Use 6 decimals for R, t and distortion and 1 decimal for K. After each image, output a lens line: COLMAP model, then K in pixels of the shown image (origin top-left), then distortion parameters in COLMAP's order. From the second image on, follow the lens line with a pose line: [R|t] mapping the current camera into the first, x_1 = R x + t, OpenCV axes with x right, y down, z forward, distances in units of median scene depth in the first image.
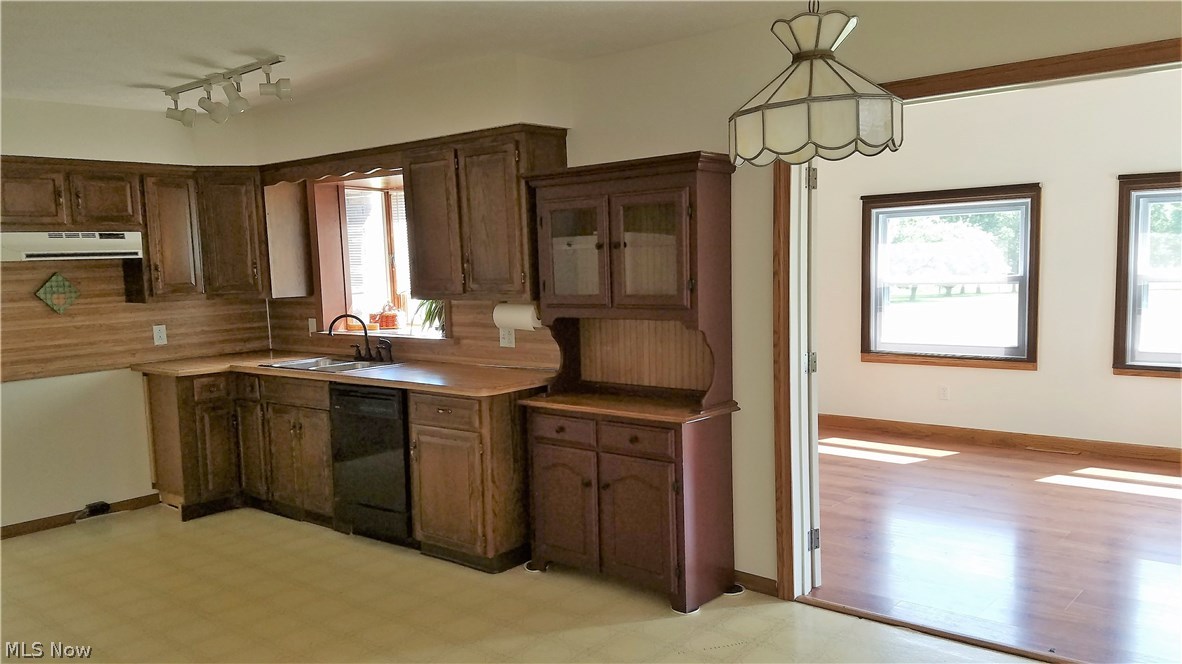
lens RADIAL K [[874.1, 0, 591.0], [0, 874.1, 332.0], [0, 0, 1]] dist [0.113387, -0.220128]
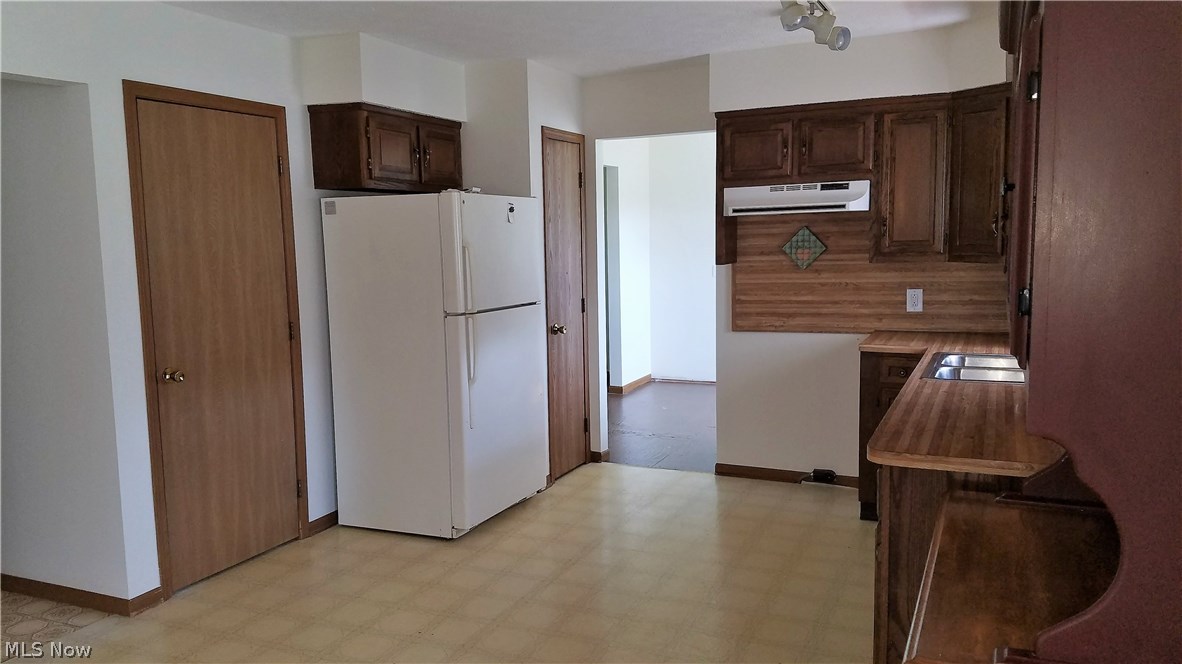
lens RADIAL K [[874.1, 0, 591.0], [0, 874.1, 332.0], [0, 0, 1]] dist [0.113387, -0.220128]
pose [[0.255316, 0.129007, -0.958212, 0.272125], [-0.063539, 0.991155, 0.116512, -0.049492], [0.964768, 0.031136, 0.261255, 0.520090]]
